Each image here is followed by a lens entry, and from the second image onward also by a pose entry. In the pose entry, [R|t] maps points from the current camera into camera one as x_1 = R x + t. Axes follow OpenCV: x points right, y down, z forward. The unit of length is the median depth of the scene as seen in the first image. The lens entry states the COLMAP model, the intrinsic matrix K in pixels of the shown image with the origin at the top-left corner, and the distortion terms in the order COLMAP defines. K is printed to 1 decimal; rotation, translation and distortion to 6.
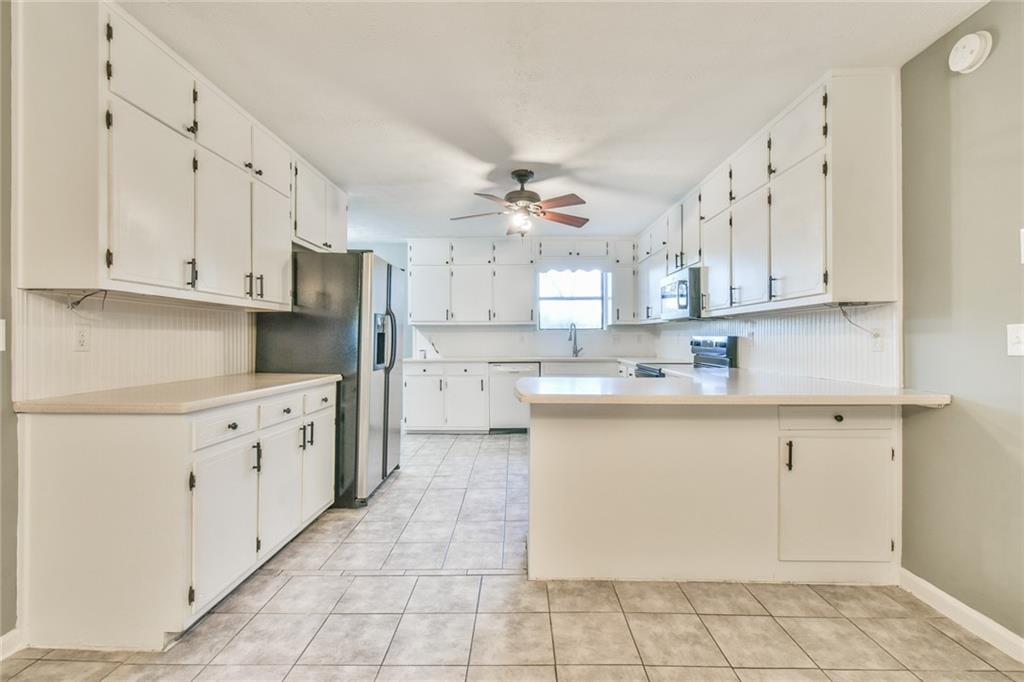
lens RADIAL K [[456.1, 0, 511.5], [0, 456.1, 334.6], [0, 0, 1]] dist [0.003867, -0.000670]
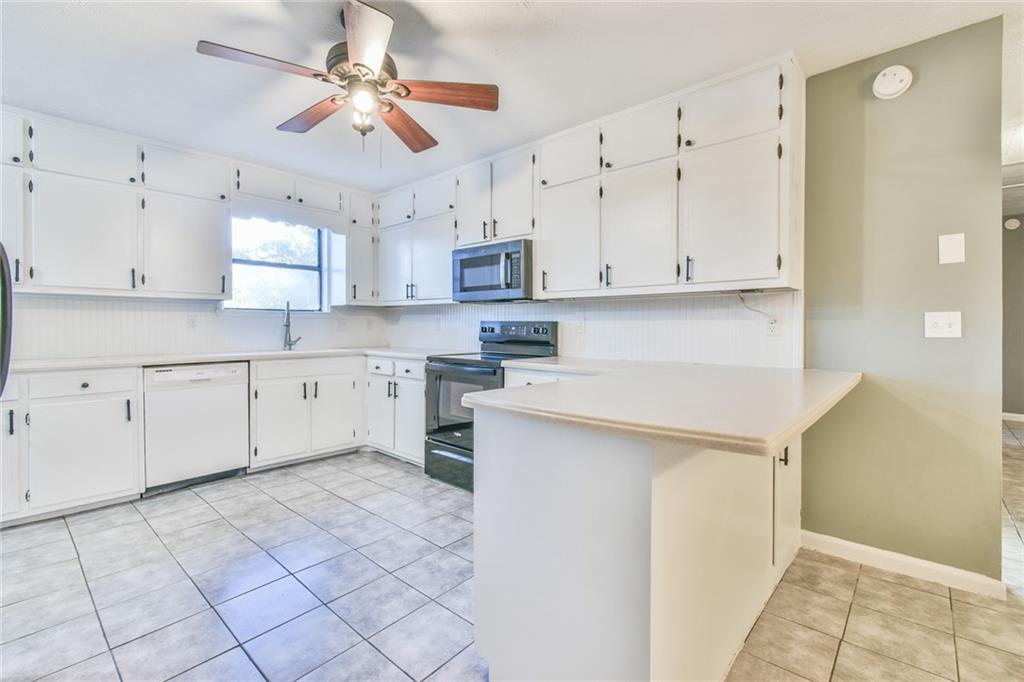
lens RADIAL K [[456.1, 0, 516.0], [0, 456.1, 328.5], [0, 0, 1]] dist [0.003867, -0.000670]
pose [[0.650206, -0.000151, 0.759758, -0.302072], [-0.011021, 0.999893, 0.009630, 0.011190], [-0.759678, -0.014635, 0.650134, 0.551274]]
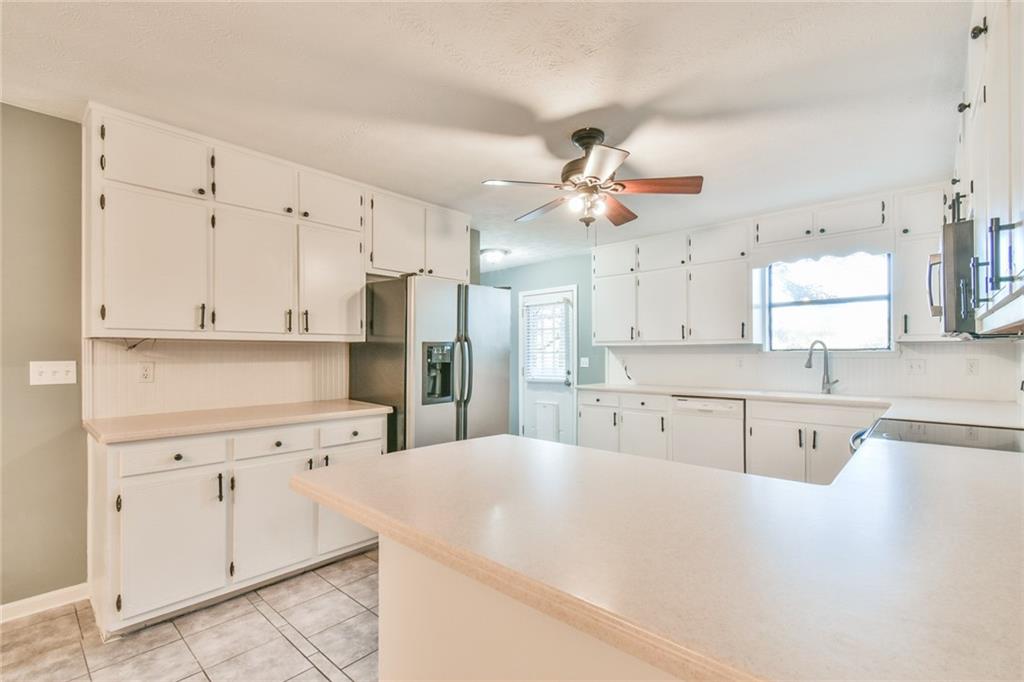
lens RADIAL K [[456.1, 0, 511.8], [0, 456.1, 350.4], [0, 0, 1]] dist [0.003867, -0.000670]
pose [[0.749396, -0.004552, -0.662106, 0.440245], [0.008377, 0.999962, 0.002606, -0.030742], [0.662069, -0.007499, 0.749406, 0.443437]]
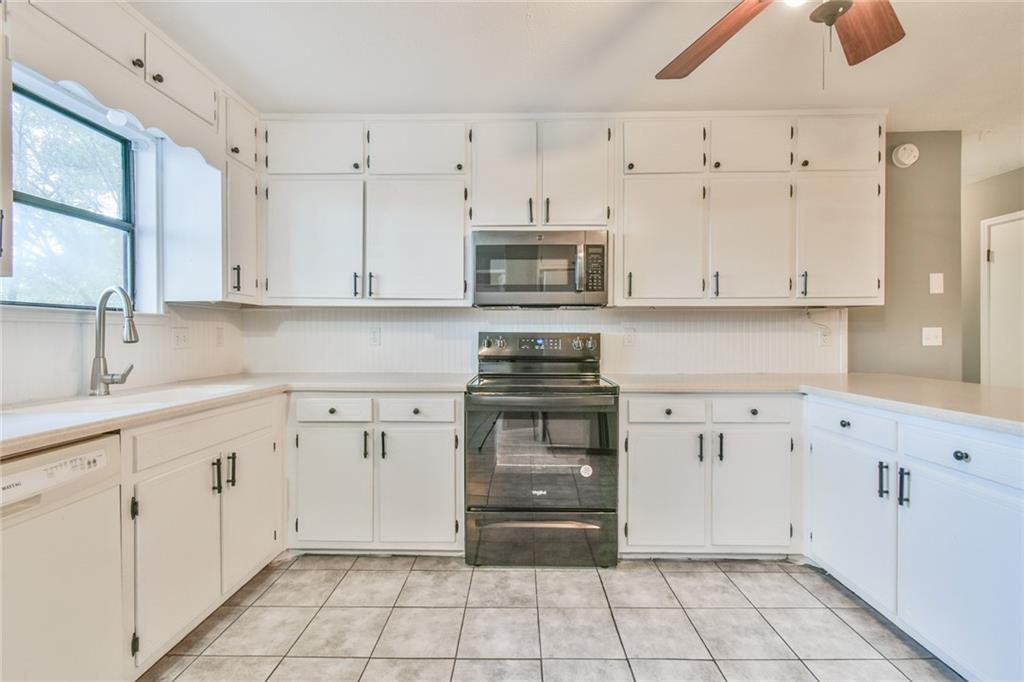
lens RADIAL K [[456.1, 0, 509.1], [0, 456.1, 338.5], [0, 0, 1]] dist [0.003867, -0.000670]
pose [[-0.004410, -0.001038, 0.999990, -0.333344], [-0.007117, 0.999974, 0.001006, 0.014673], [-0.999965, -0.007113, -0.004417, 1.362745]]
